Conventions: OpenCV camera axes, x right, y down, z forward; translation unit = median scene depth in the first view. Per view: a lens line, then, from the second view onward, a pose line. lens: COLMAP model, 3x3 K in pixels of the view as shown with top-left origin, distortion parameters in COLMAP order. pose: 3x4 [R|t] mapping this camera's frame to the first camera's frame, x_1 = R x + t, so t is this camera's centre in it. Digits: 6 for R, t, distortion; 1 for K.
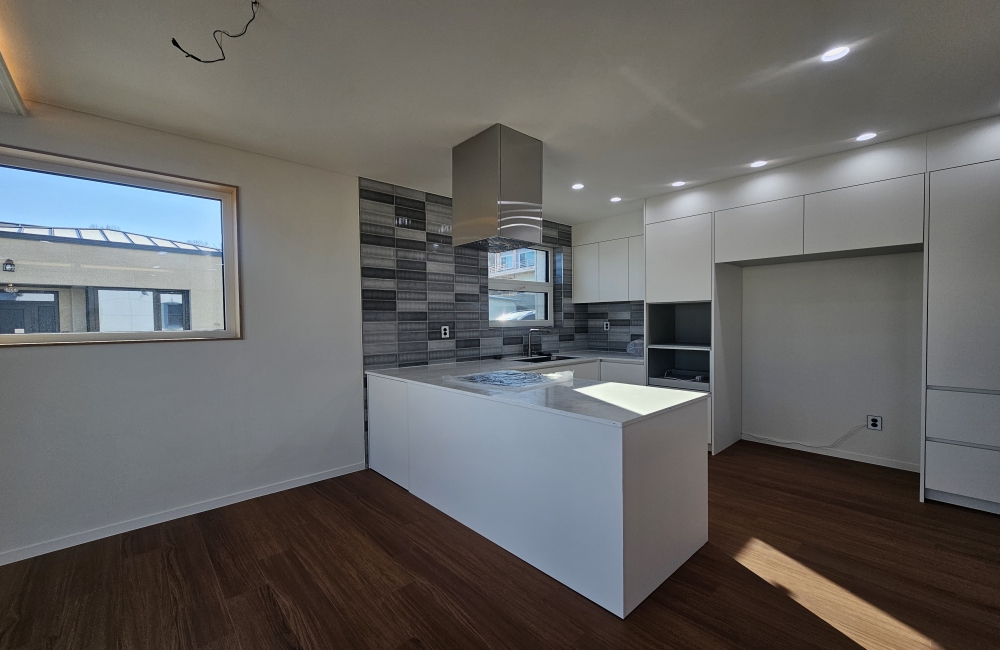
lens RADIAL K [[409.7, 0, 500.0], [0, 409.7, 330.5], [0, 0, 1]] dist [0.000136, 0.000096]
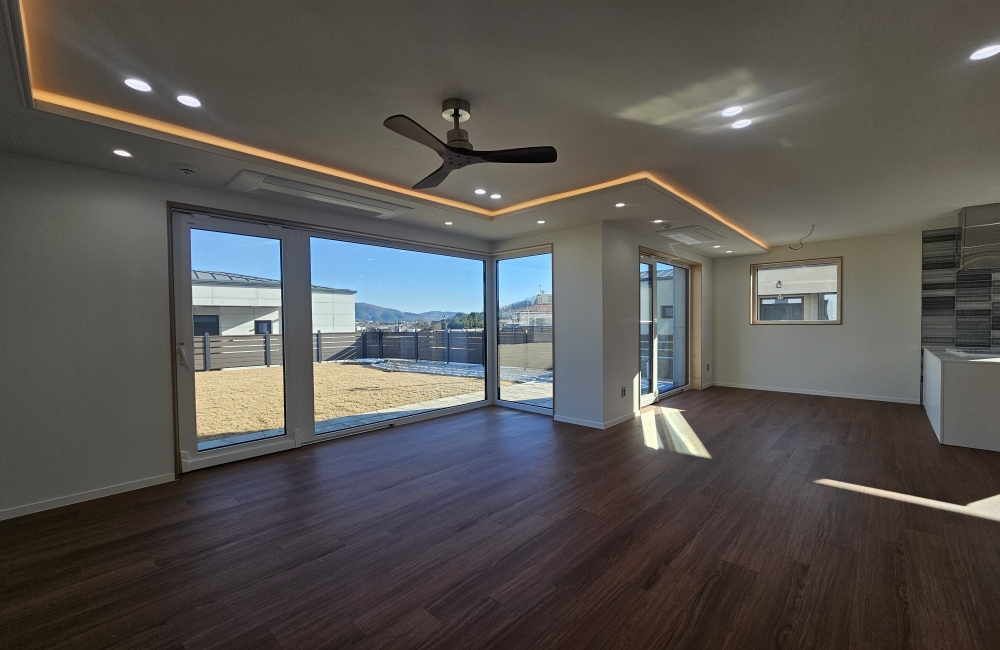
lens RADIAL K [[409.7, 0, 500.0], [0, 409.7, 330.5], [0, 0, 1]] dist [0.000136, 0.000096]
pose [[0.066465, 0.036921, -0.997105, 1.168606], [-0.014480, 0.999246, 0.036035, -0.000008], [0.997684, 0.012043, 0.066950, -0.795547]]
